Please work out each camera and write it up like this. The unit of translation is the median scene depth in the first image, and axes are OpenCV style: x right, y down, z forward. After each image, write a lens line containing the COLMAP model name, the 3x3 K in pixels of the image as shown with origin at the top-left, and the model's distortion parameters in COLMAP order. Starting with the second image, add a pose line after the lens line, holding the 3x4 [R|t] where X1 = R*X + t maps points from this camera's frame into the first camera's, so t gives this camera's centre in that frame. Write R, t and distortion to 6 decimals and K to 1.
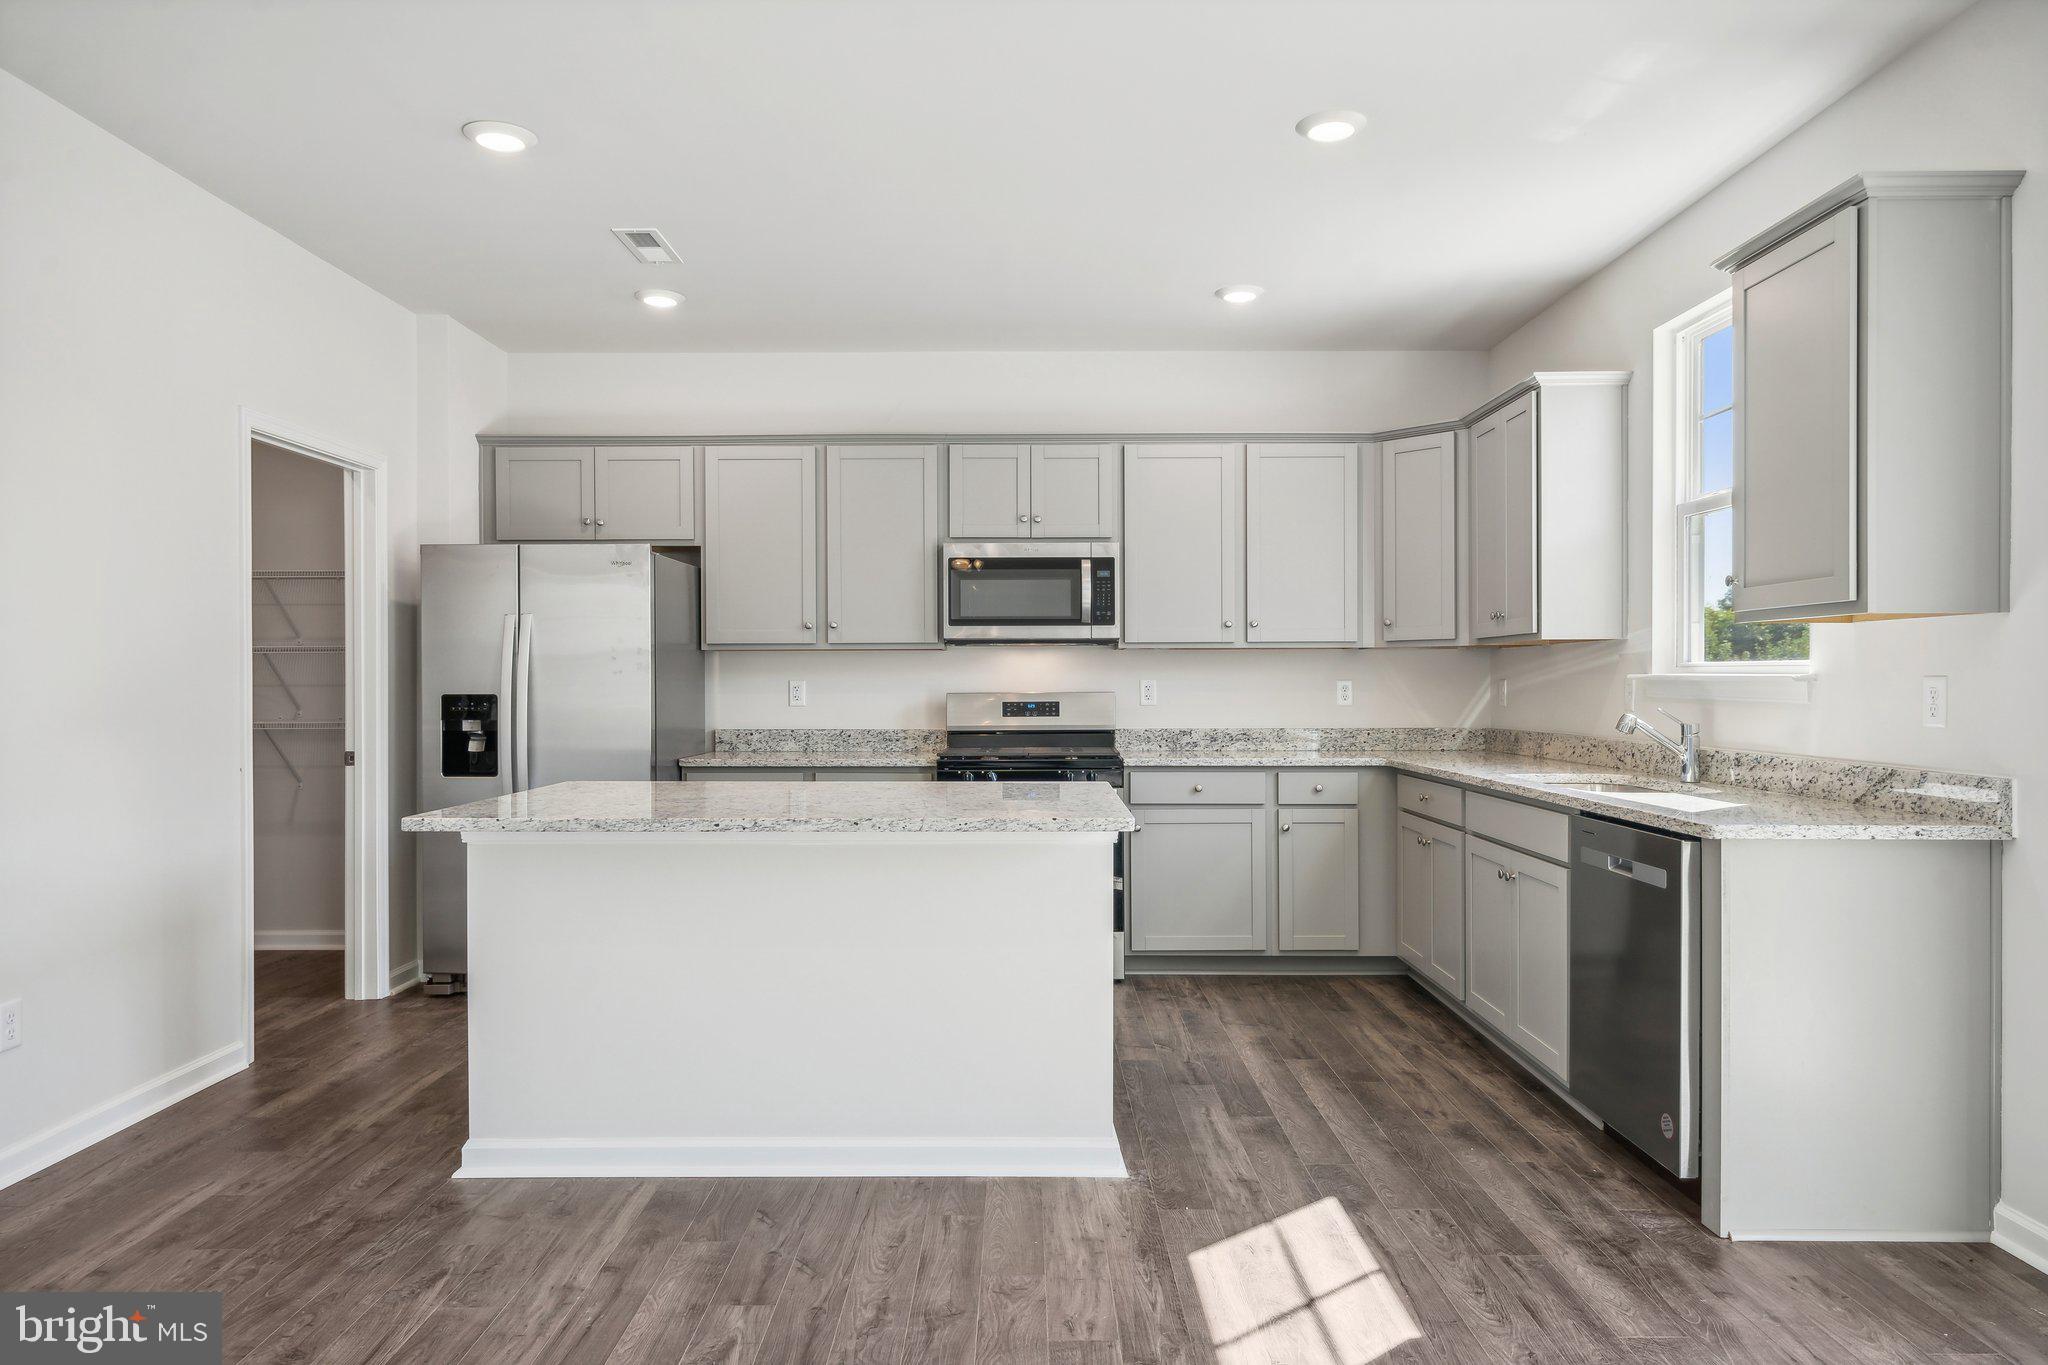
lens RADIAL K [[1276.9, 0, 1024.7], [0, 1276.9, 685.0], [0, 0, 1]] dist [0.000024, 0.003316]
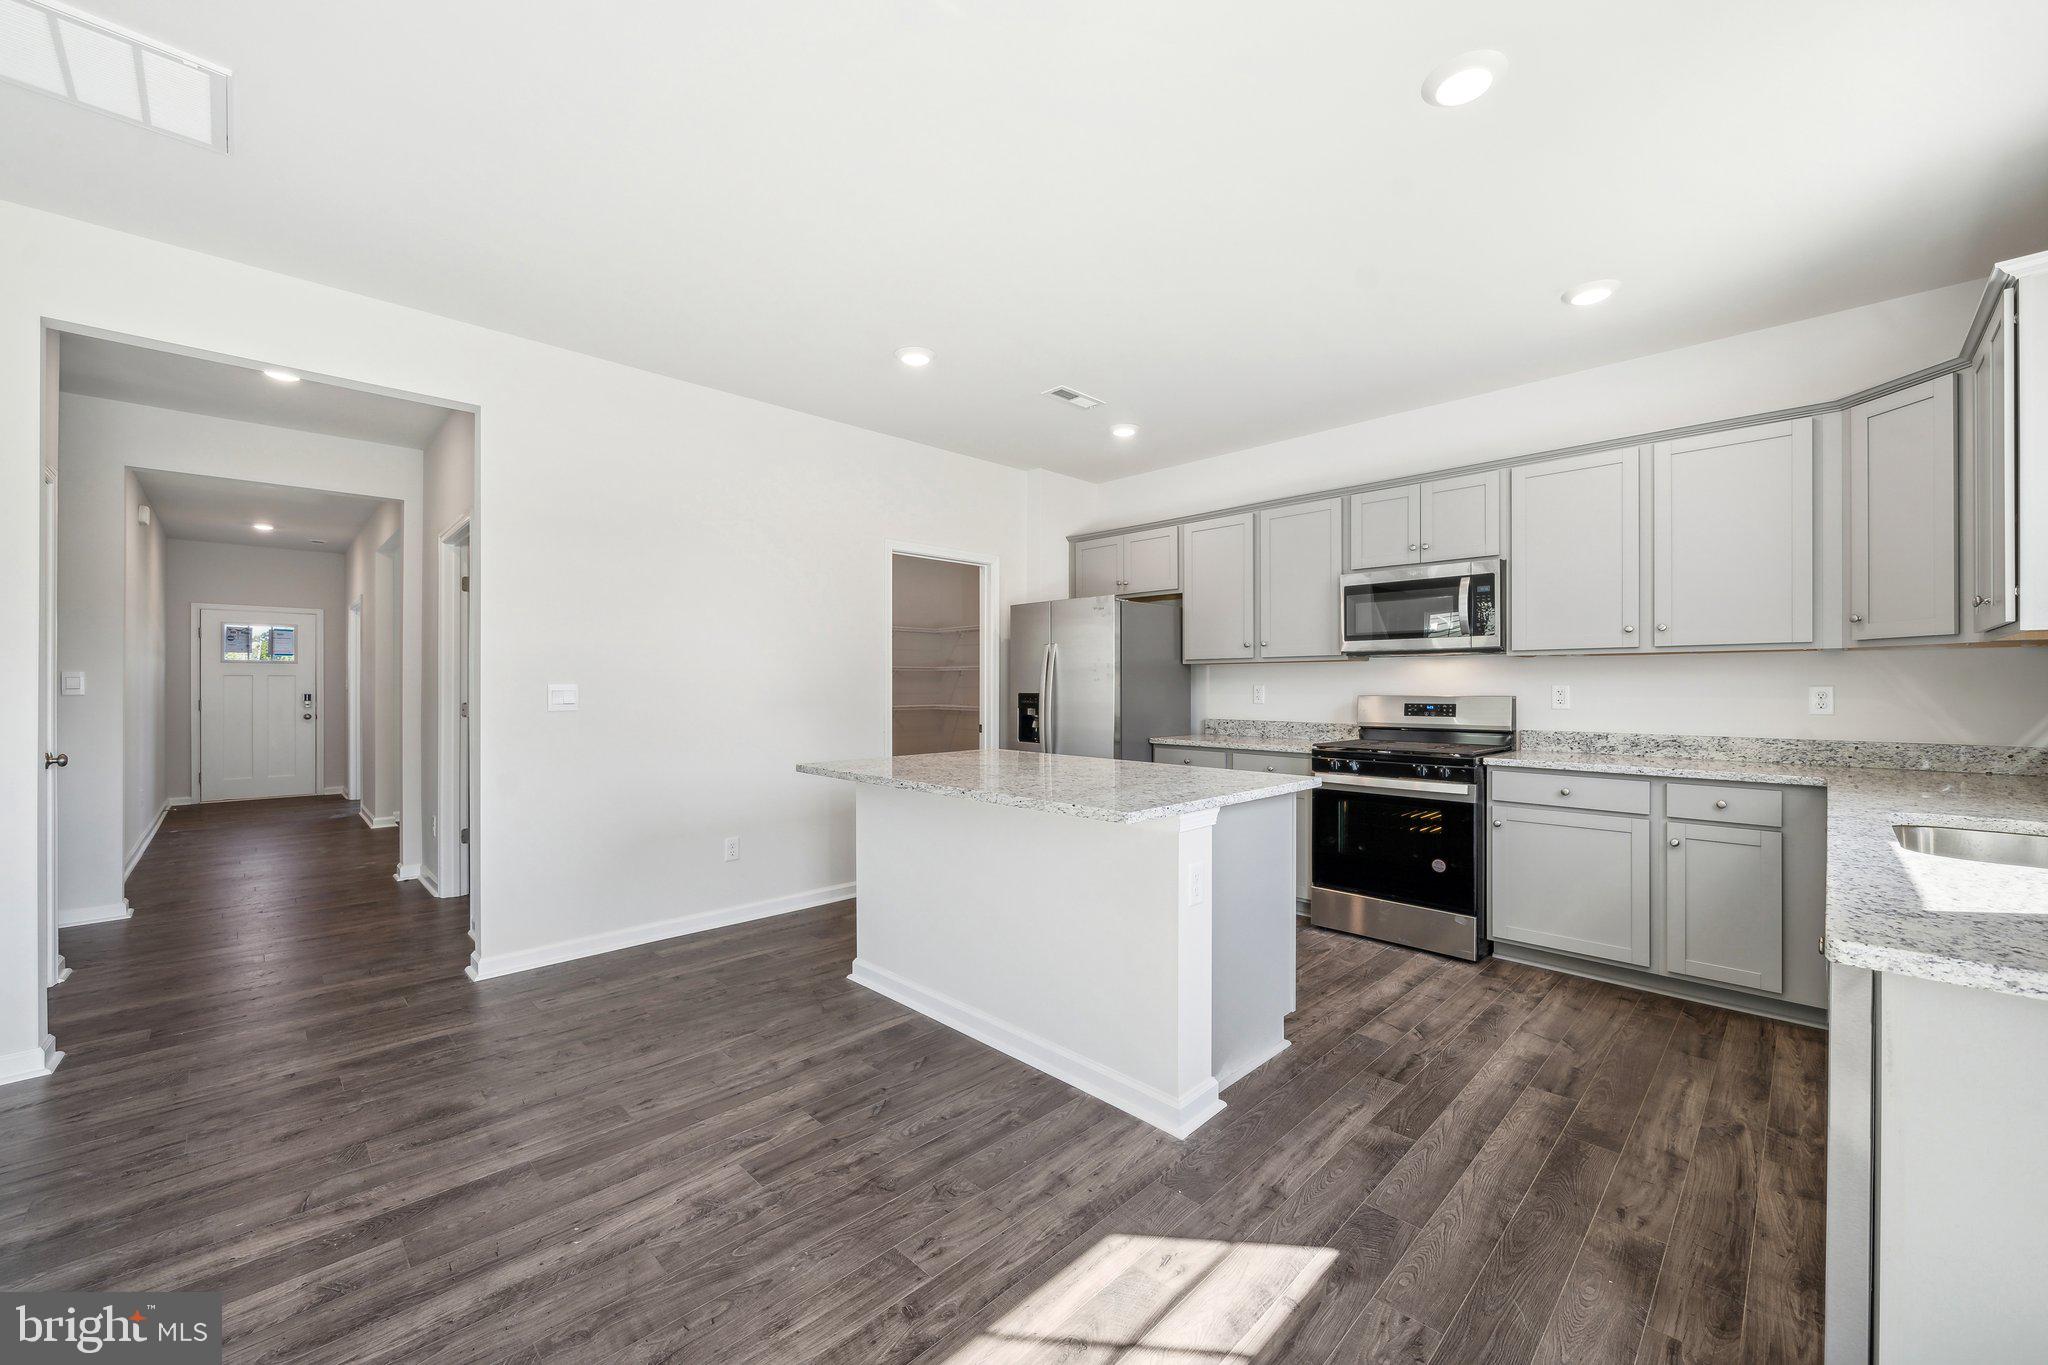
lens RADIAL K [[789.6, 0, 1041.0], [0, 789.6, 684.6], [0, 0, 1]] dist [-0.001590, -0.000362]
pose [[0.711200, 0.002185, -0.702986, 0.294554], [-0.003860, 0.999992, -0.000797, -0.002692], [0.702979, 0.003280, 0.711203, 0.270518]]
